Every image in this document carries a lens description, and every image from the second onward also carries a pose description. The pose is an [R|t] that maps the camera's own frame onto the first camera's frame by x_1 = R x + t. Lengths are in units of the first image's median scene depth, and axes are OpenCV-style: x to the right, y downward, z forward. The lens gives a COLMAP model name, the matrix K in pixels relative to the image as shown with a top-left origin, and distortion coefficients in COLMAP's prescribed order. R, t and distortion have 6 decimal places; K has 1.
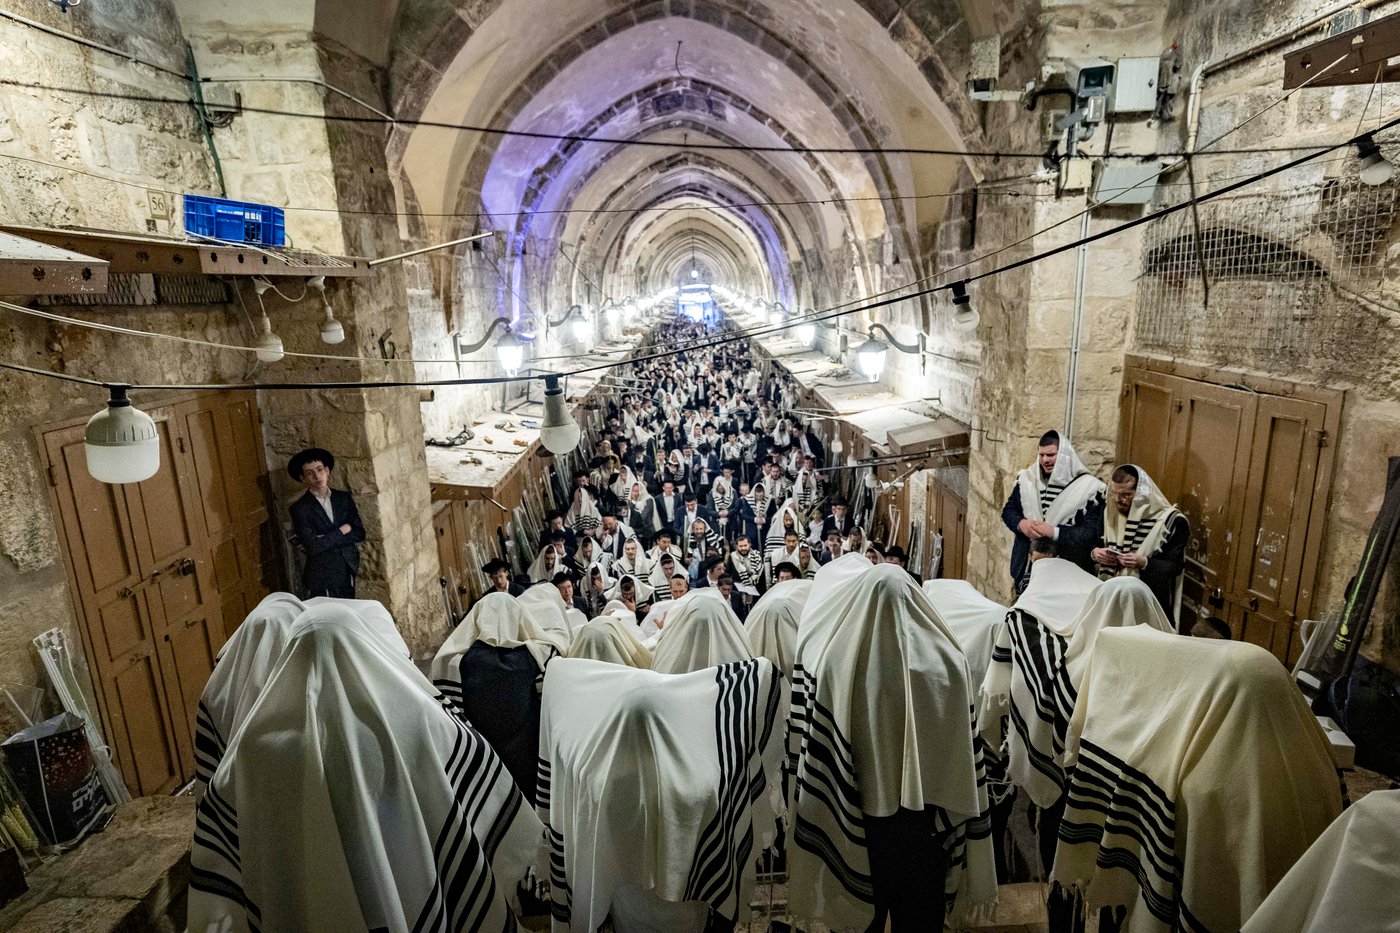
lens RADIAL K [[759.3, 0, 723.1], [0, 759.3, 451.0], [0, 0, 1]] dist [-0.000386, -0.001741]
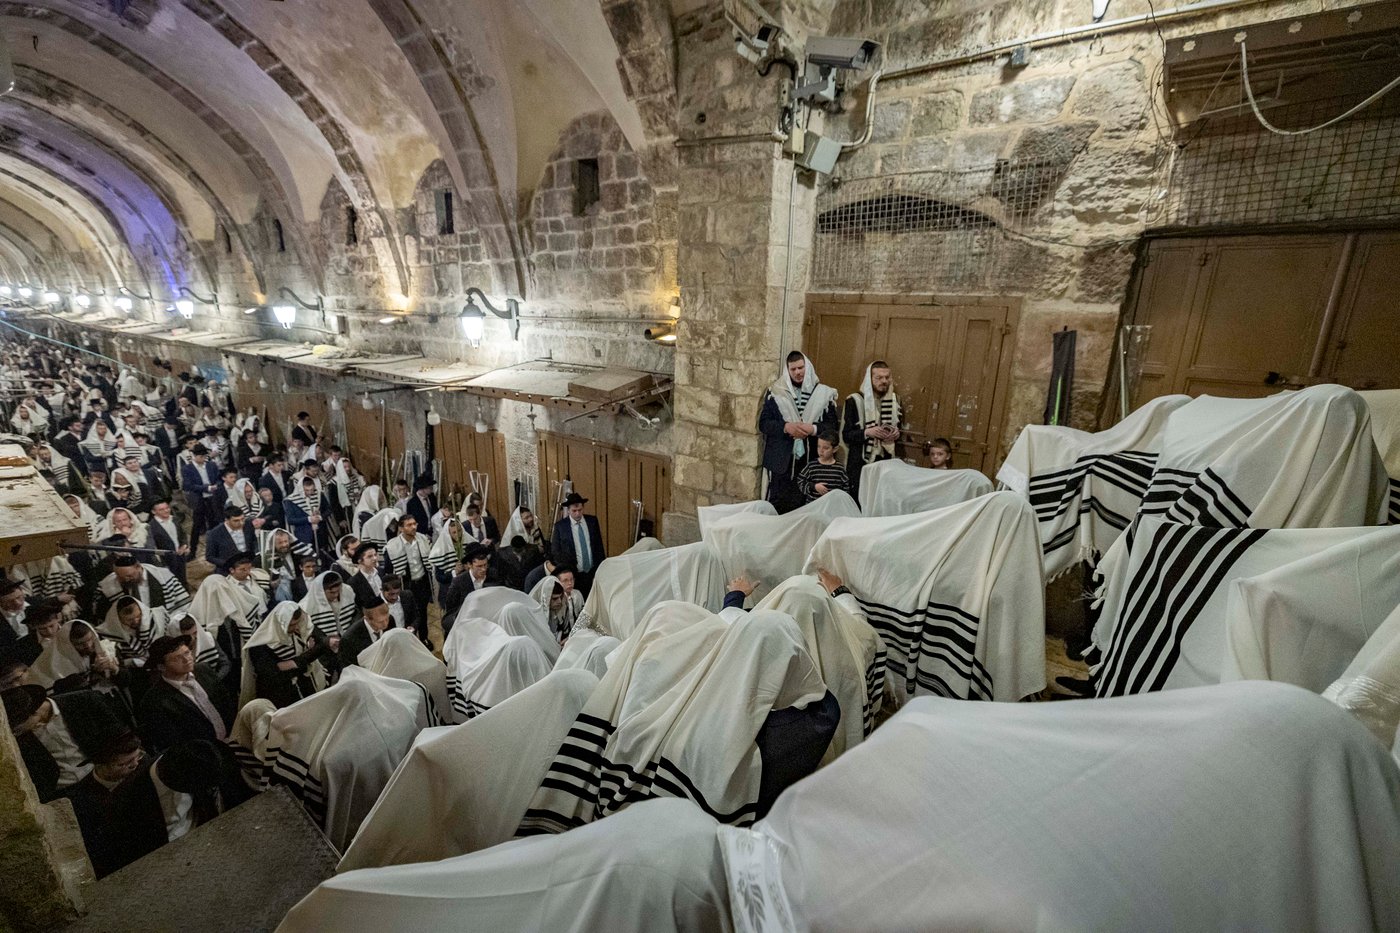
lens RADIAL K [[606.2, 0, 689.5], [0, 606.2, 463.9], [0, 0, 1]] dist [-0.002368, -0.000069]
pose [[0.632818, -0.175144, 0.754232, -0.416211], [0.140061, 0.983906, 0.110963, 0.018279], [-0.761527, 0.035420, 0.647164, 0.439550]]
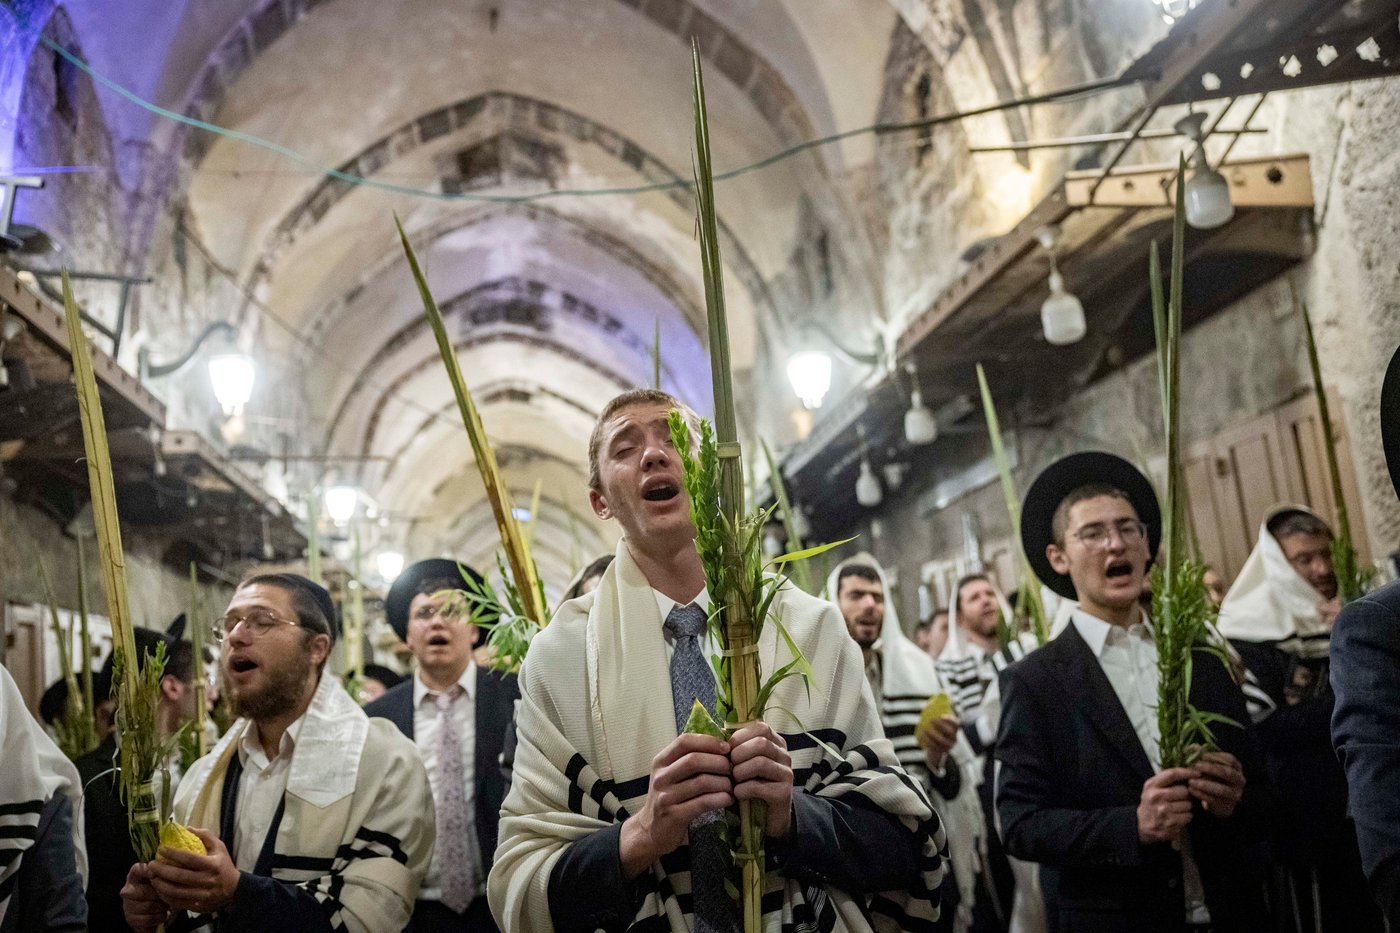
lens RADIAL K [[1256.5, 0, 700.0], [0, 1256.5, 466.5], [0, 0, 1]] dist [0.006828, 0.001971]
pose [[0.991726, -0.057606, 0.114720, -0.074363], [0.098403, 0.915035, -0.391189, 0.373914], [-0.082438, 0.399241, 0.913132, 1.060021]]
